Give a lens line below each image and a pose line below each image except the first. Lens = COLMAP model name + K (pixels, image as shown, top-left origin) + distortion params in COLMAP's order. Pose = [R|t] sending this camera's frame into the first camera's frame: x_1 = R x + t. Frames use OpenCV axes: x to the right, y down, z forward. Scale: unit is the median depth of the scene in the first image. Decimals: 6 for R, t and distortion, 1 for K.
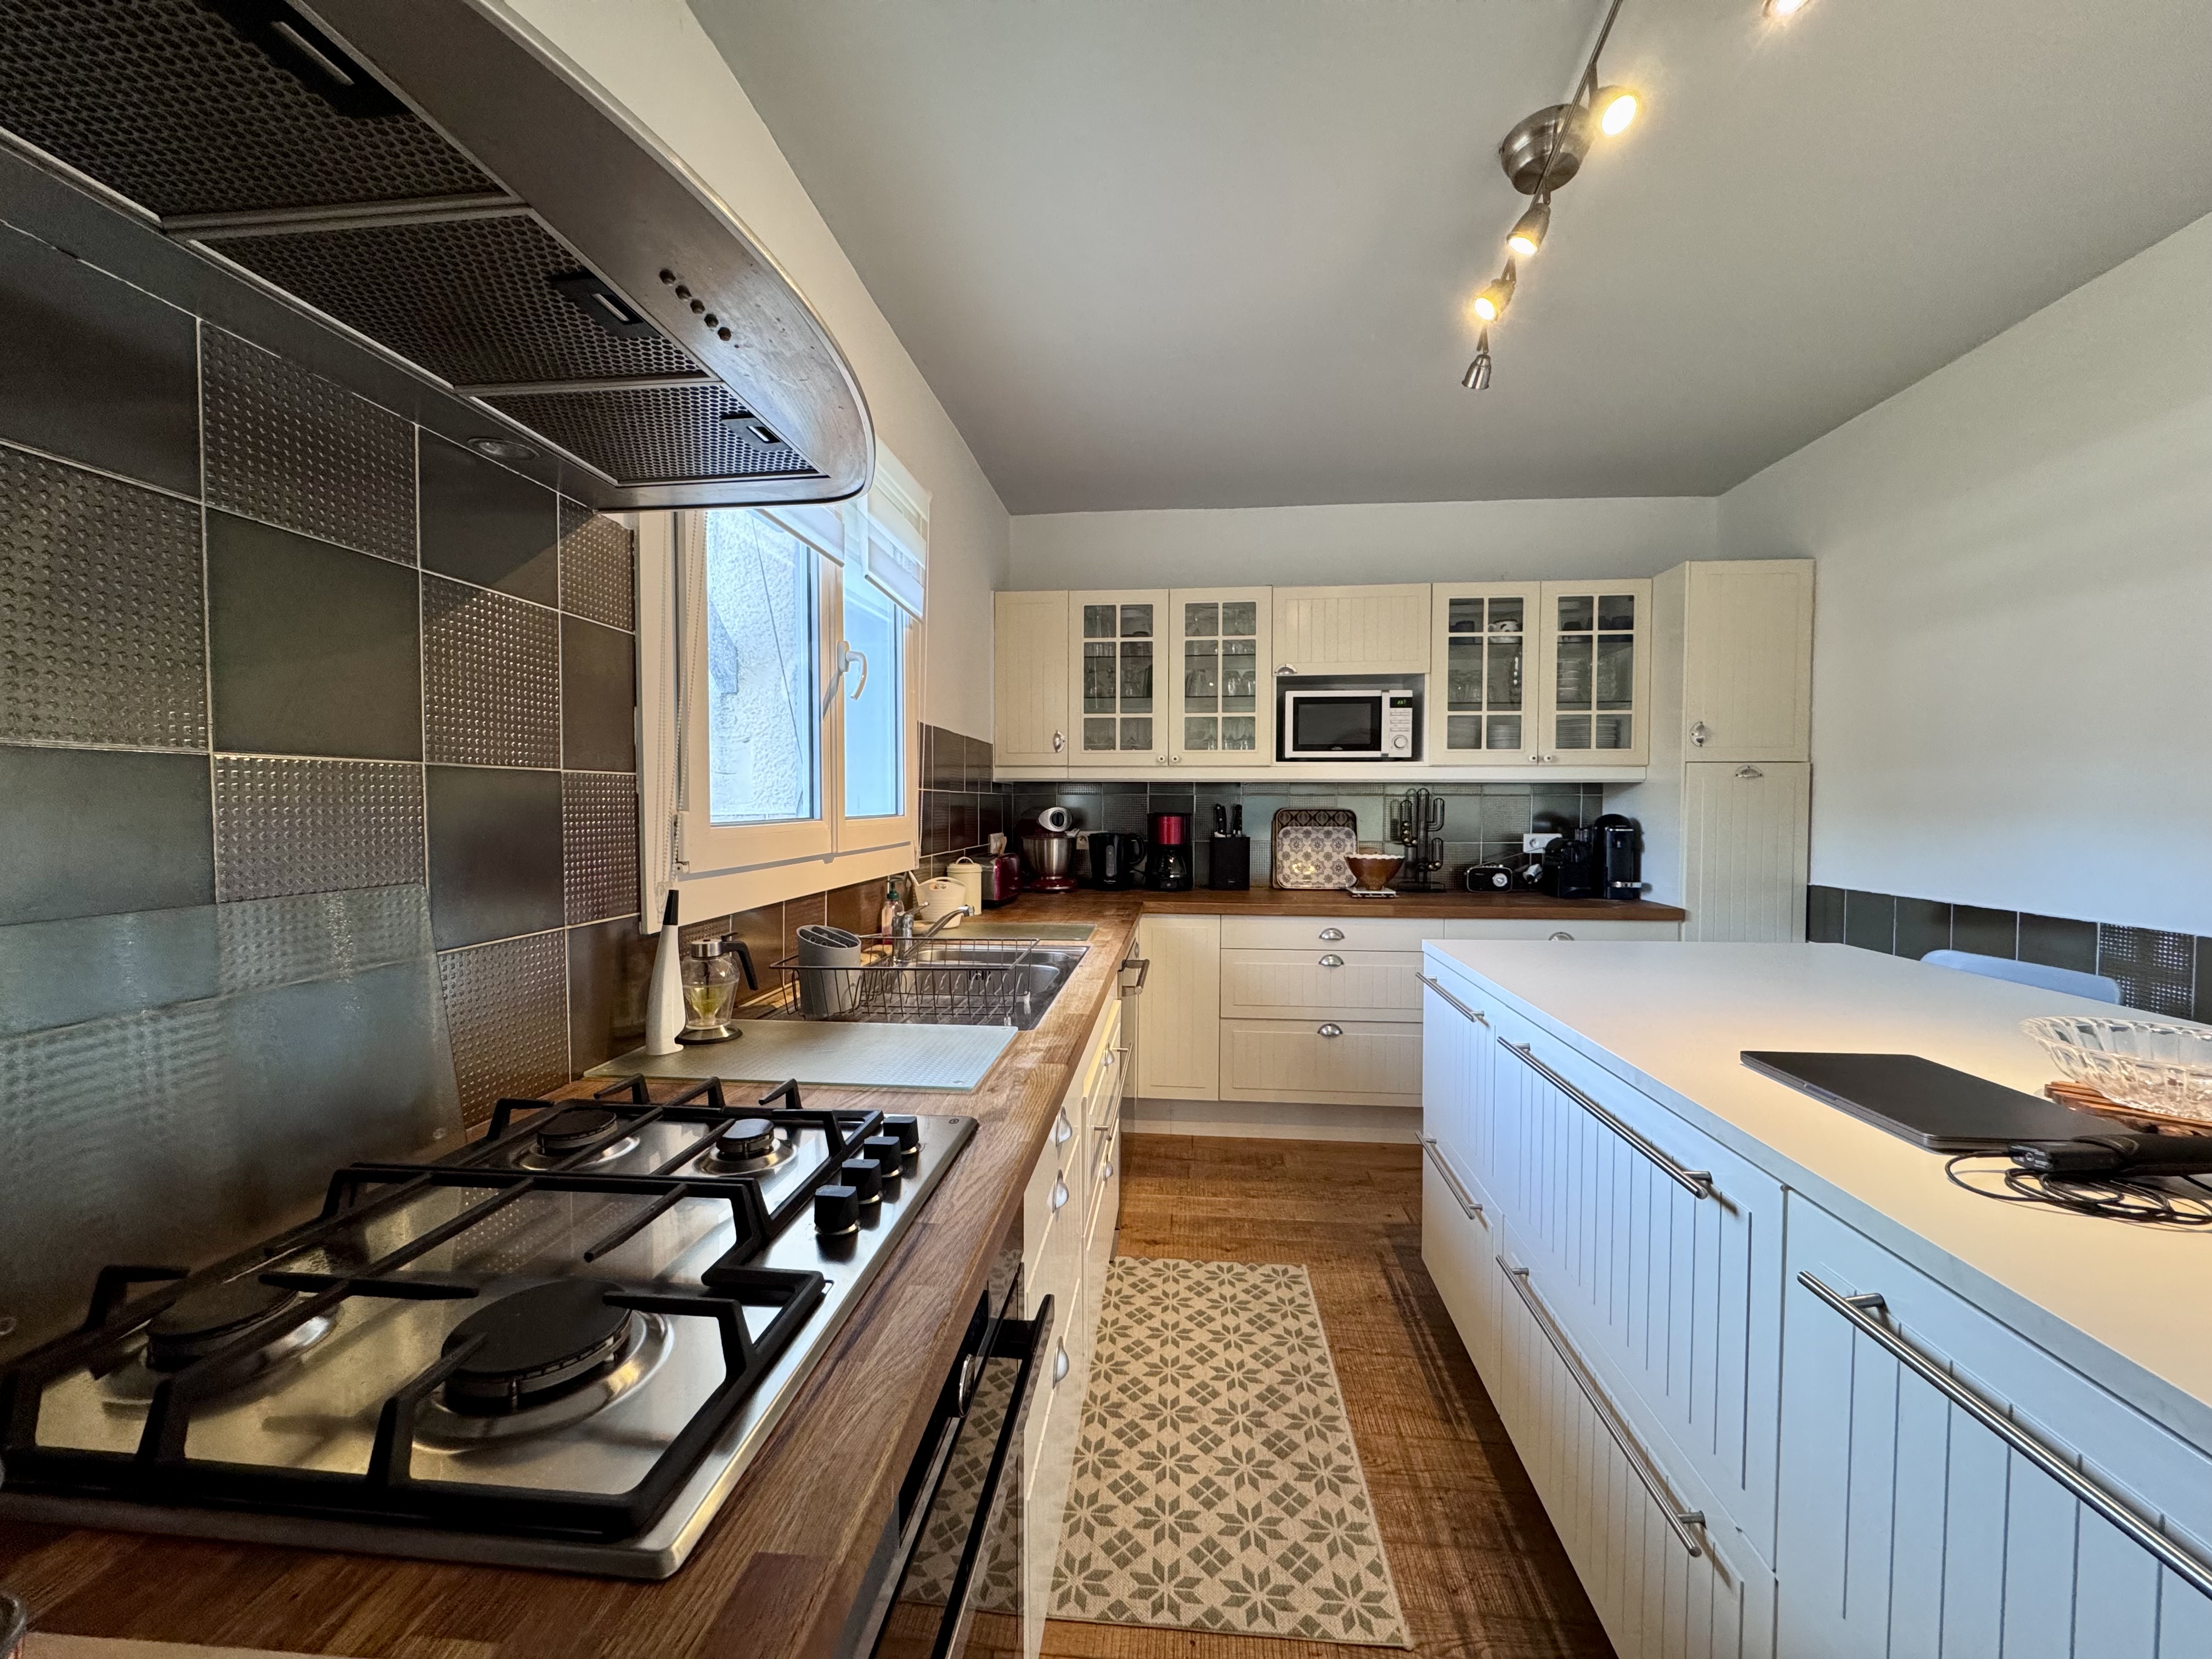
lens RADIAL K [[888.3, 0, 1106.0], [0, 888.3, 829.5], [0, 0, 1]] dist [0.000736, 0.000094]
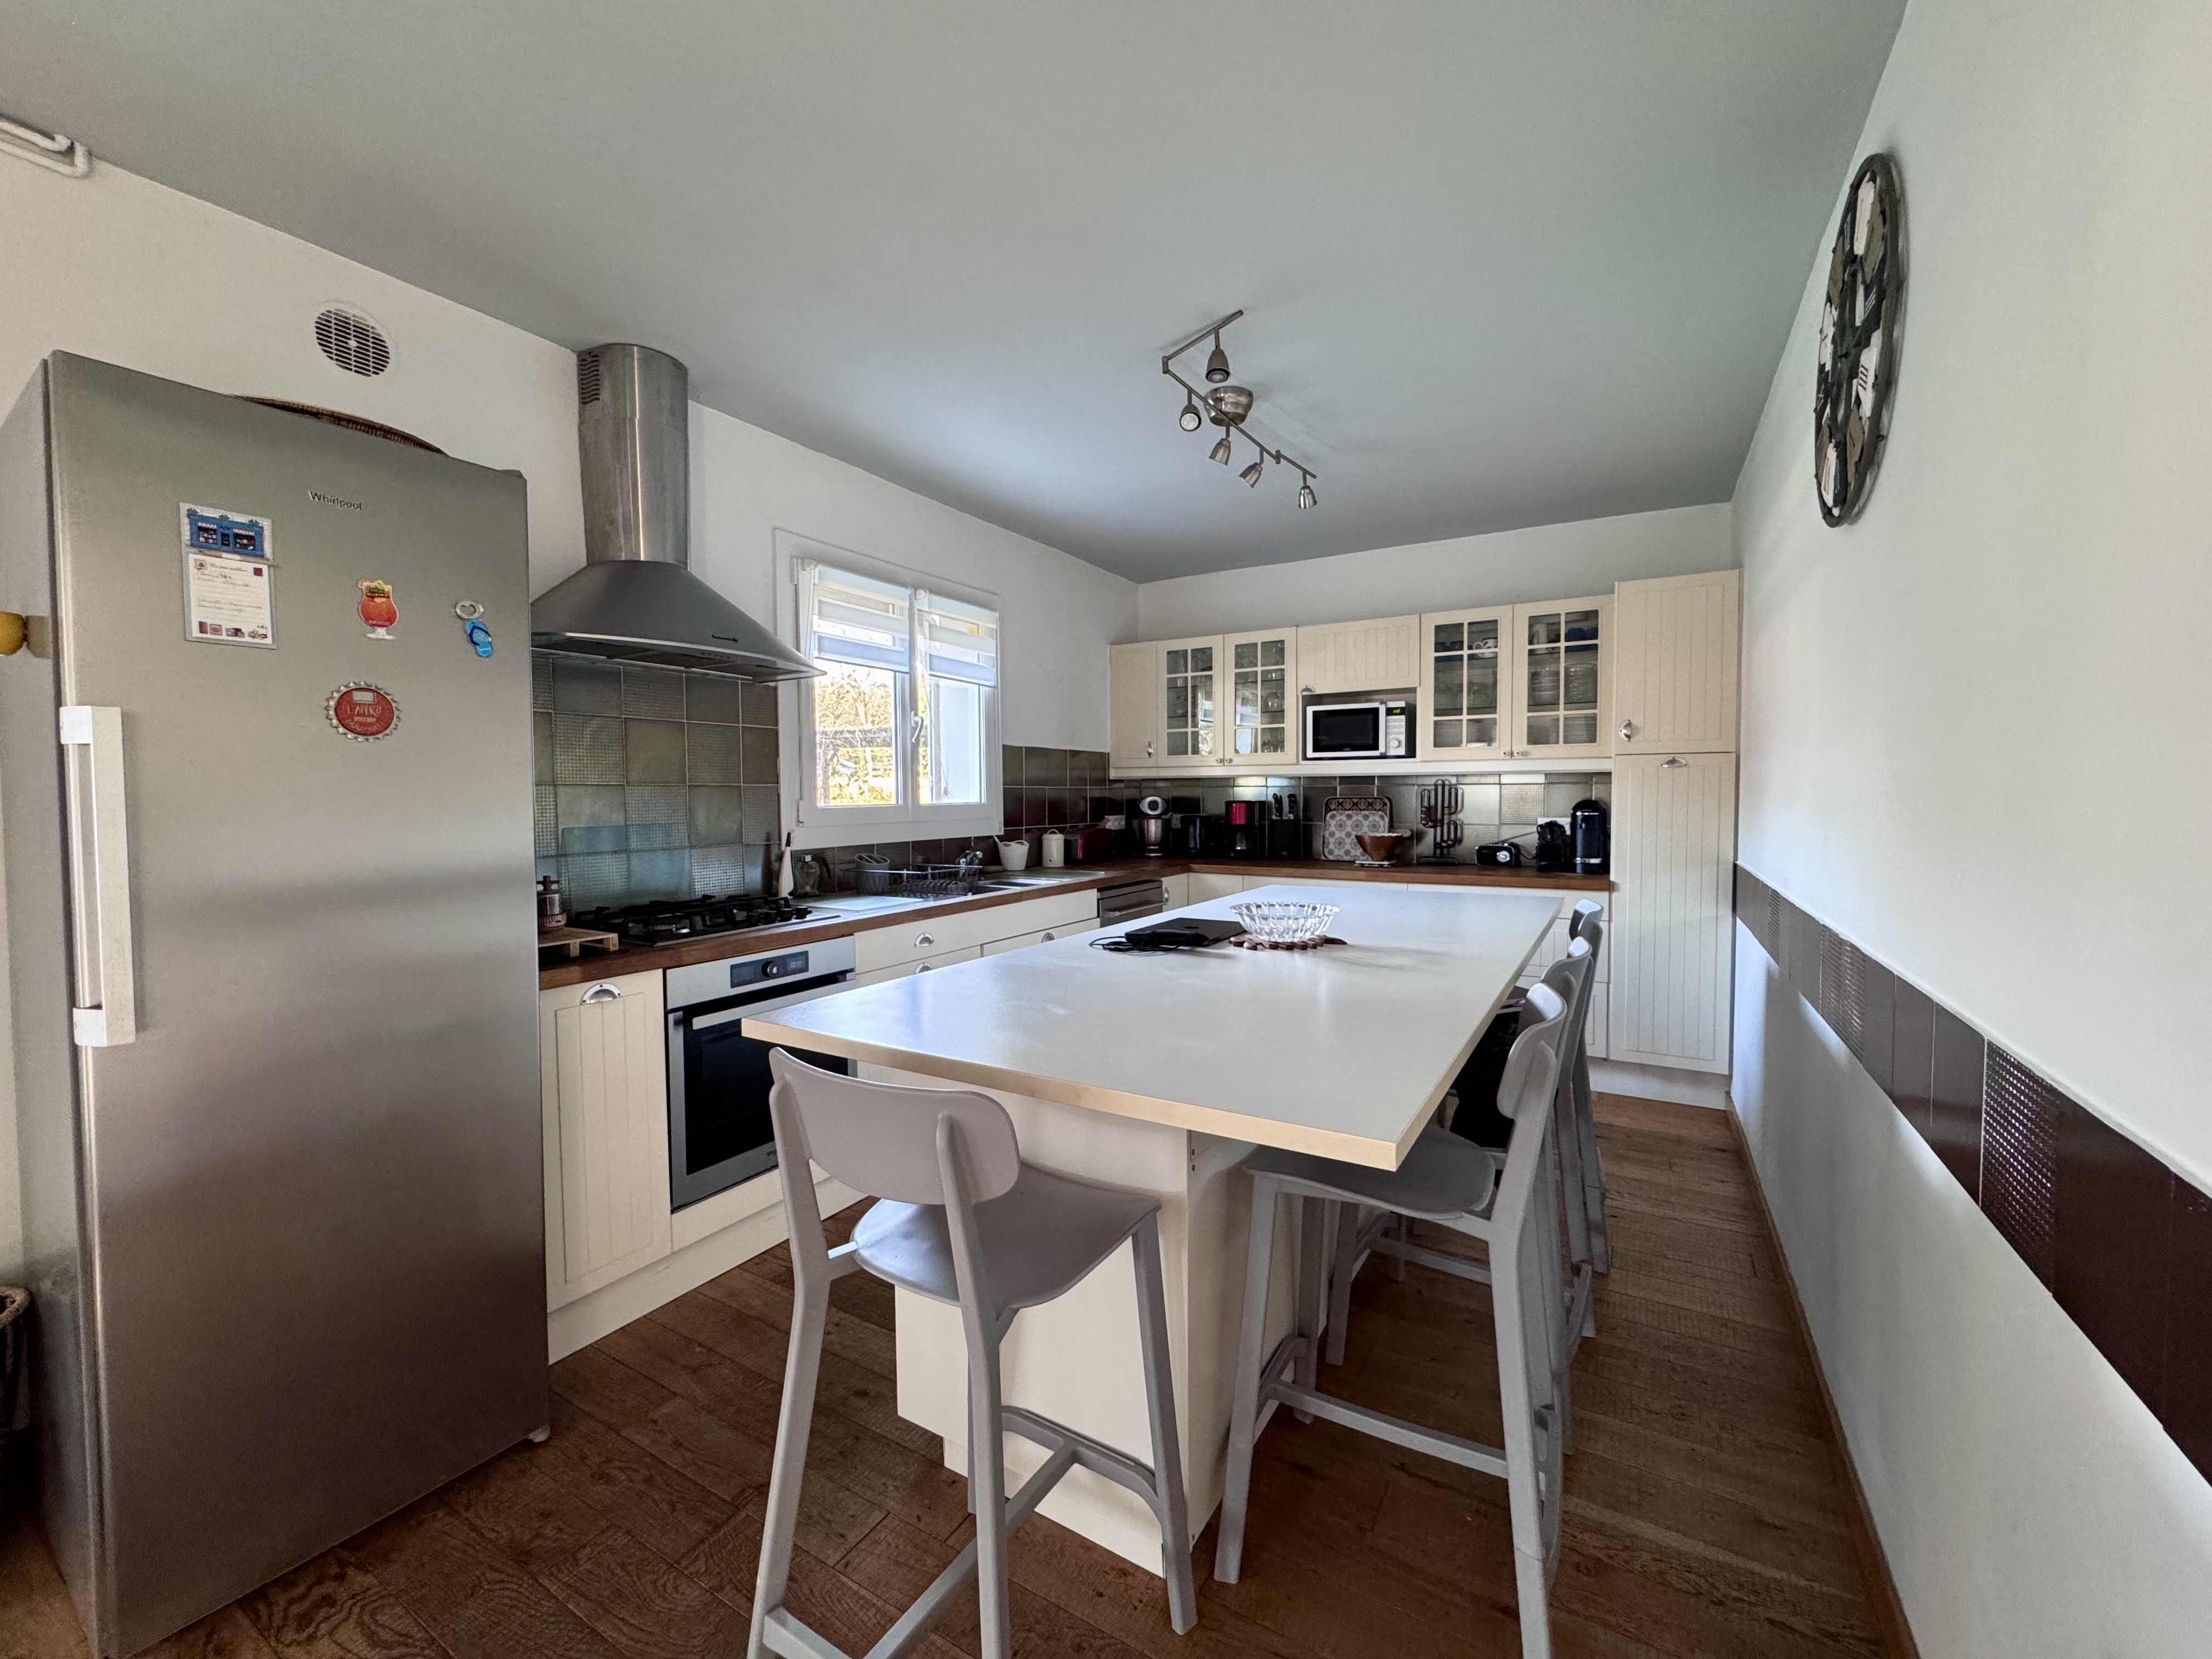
lens RADIAL K [[884.4, 0, 1106.0], [0, 884.4, 829.5], [0, 0, 1]] dist [-0.000866, 0.000366]
pose [[0.905308, 0.009045, -0.424660, 0.492633], [-0.003822, 0.999906, 0.013151, 0.008504], [0.424739, -0.010283, 0.905257, -0.302358]]
